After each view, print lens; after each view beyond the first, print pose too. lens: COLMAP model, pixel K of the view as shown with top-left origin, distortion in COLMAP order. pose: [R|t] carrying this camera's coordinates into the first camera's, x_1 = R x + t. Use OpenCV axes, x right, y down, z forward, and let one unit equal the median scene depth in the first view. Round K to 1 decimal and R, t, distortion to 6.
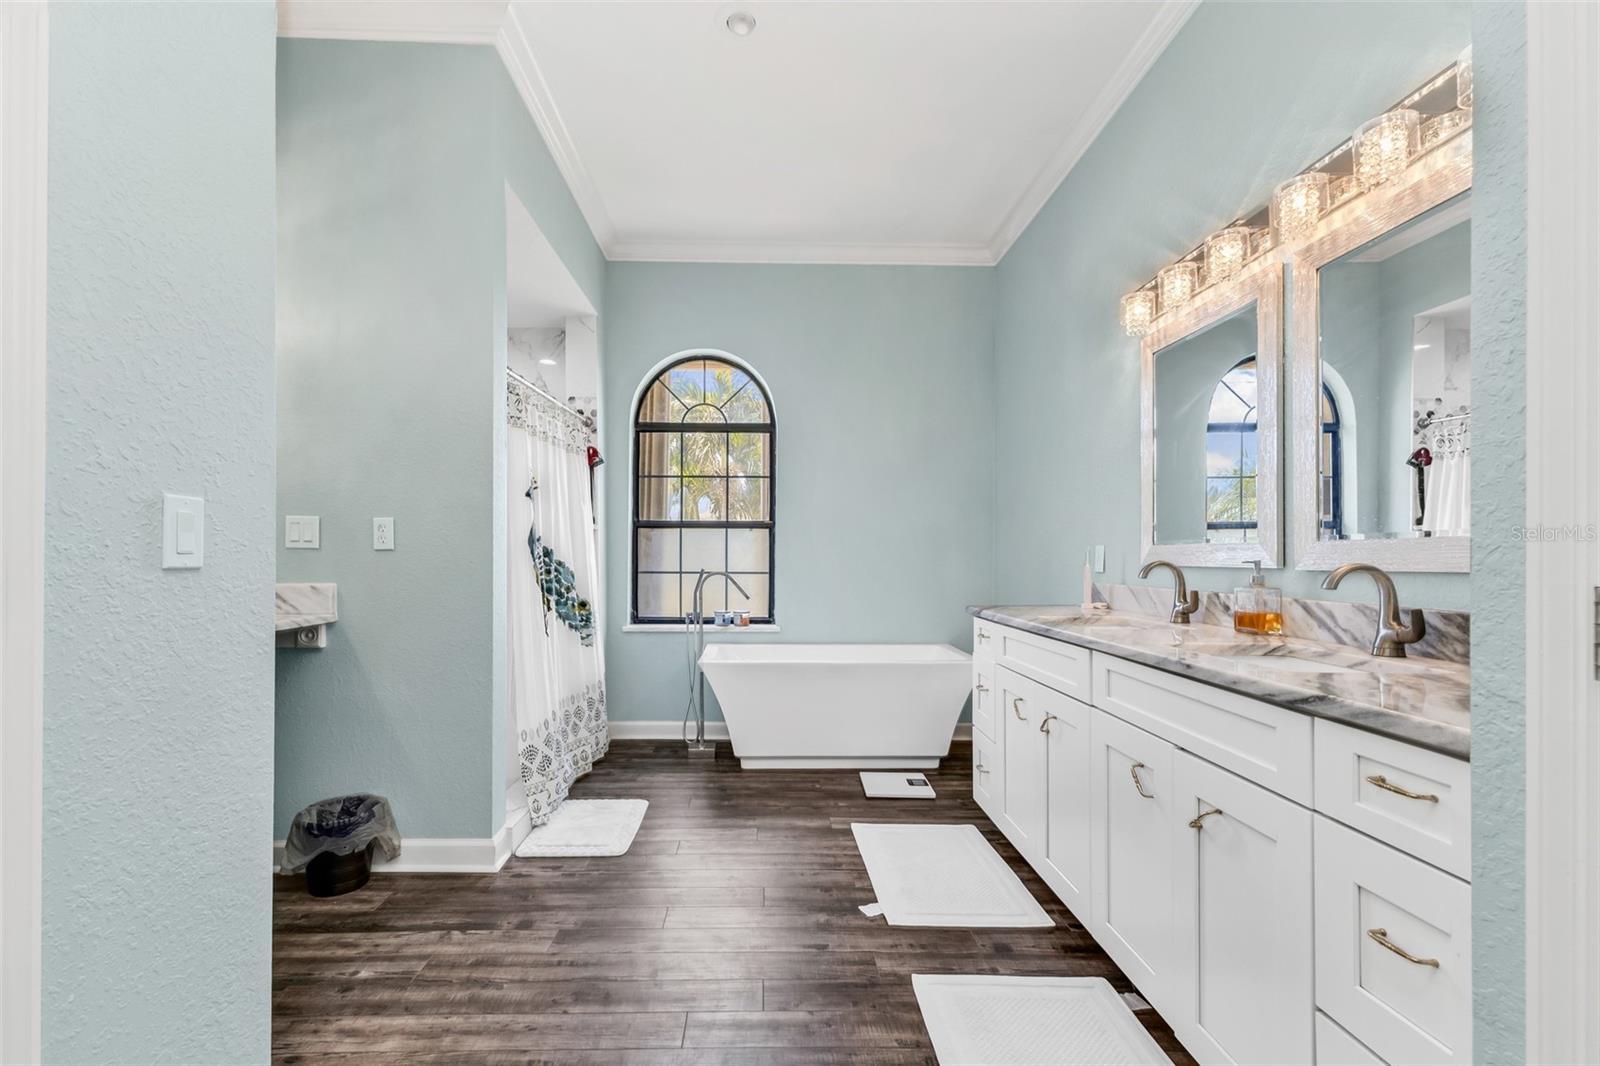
lens RADIAL K [[698.3, 0, 764.9], [0, 698.3, 554.5], [0, 0, 1]] dist [0.002324, 0.000111]
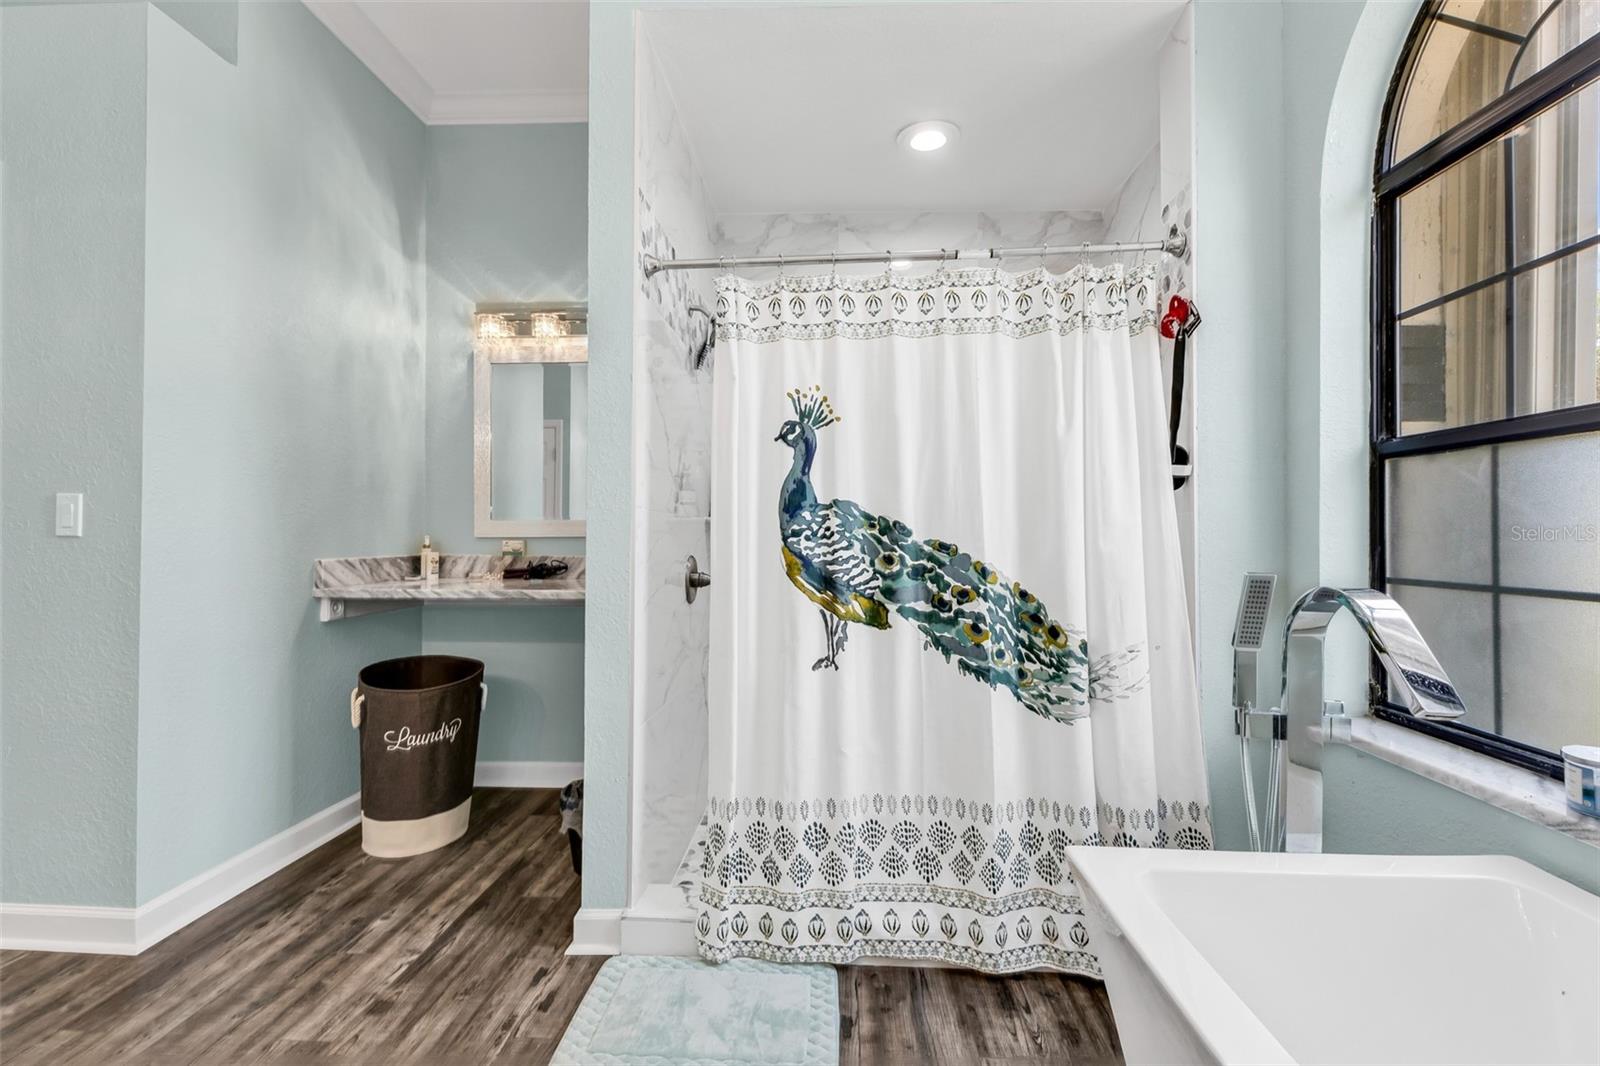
lens RADIAL K [[700.2, 0, 819.9], [0, 700.2, 524.9], [0, 0, 1]] dist [0.002746, -0.000028]
pose [[-0.037985, -0.017086, -0.999132, 0.256332], [-0.003164, 0.999851, -0.016978, 0.005268], [0.999273, 0.002516, -0.038034, 0.918767]]
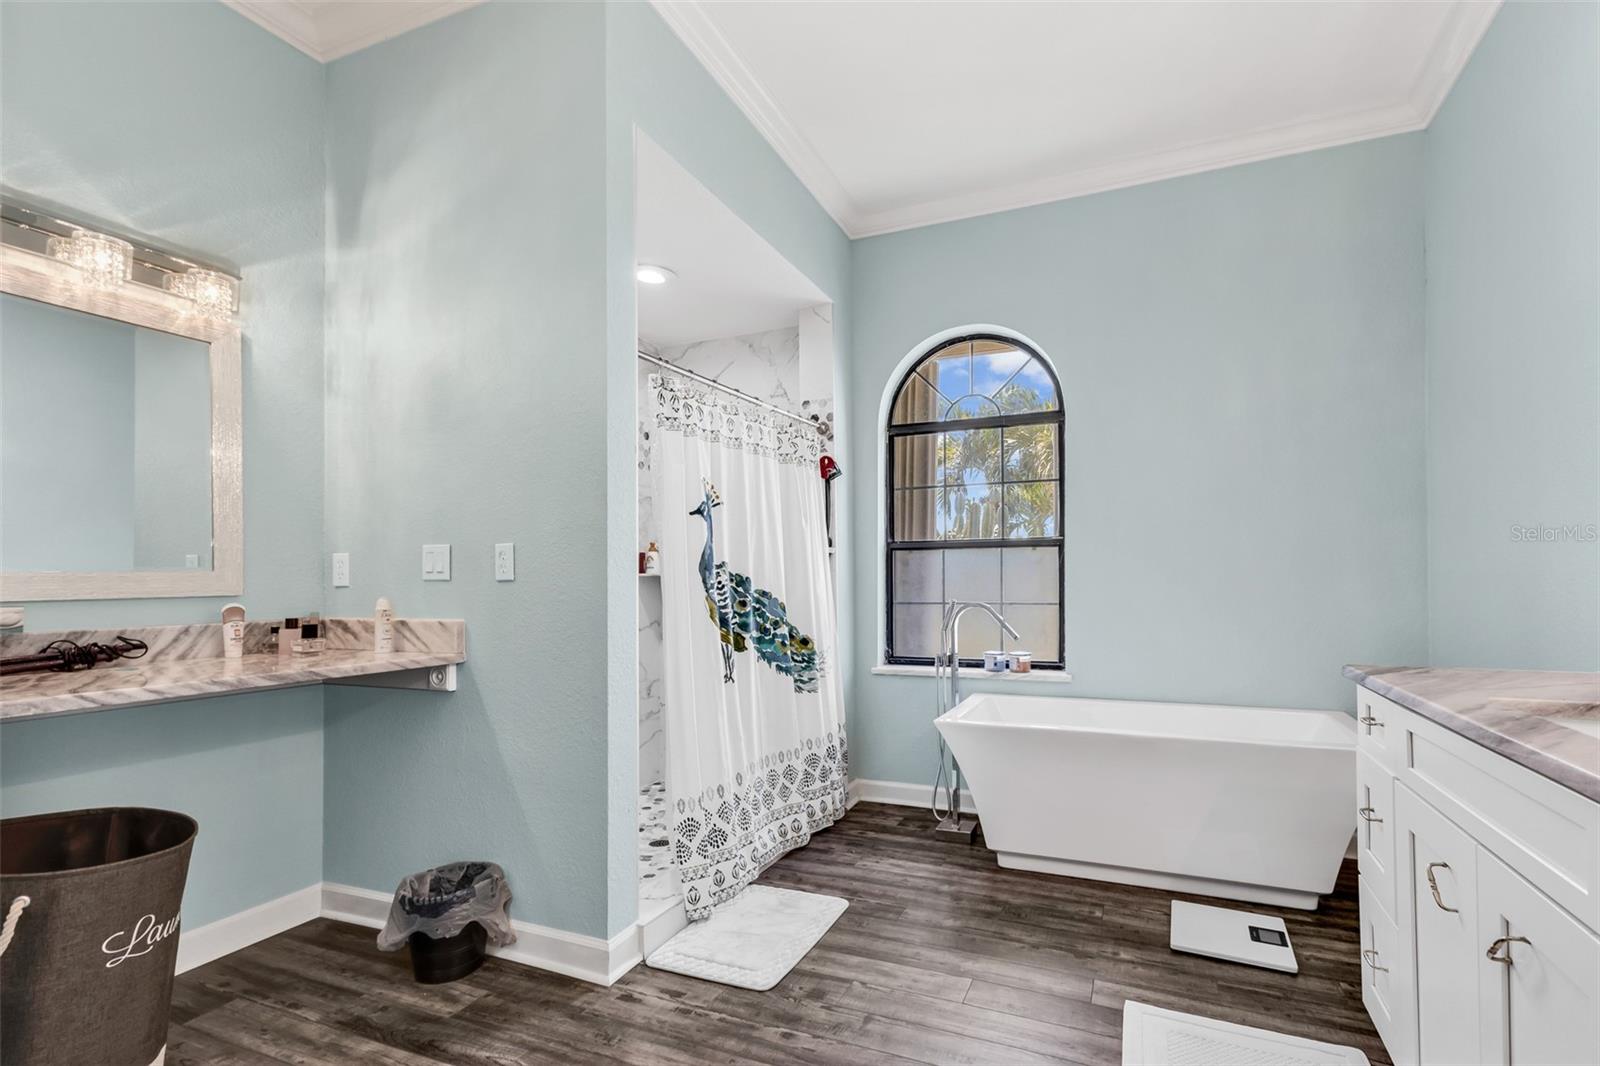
lens RADIAL K [[696.8, 0, 840.9], [0, 696.8, 576.2], [0, 0, 1]] dist [0.011001, -0.000176]
pose [[0.914974, -0.014267, -0.403260, 0.129517], [0.011353, 0.999889, -0.009616, 0.000910], [0.403353, 0.004221, 0.915035, 0.266857]]
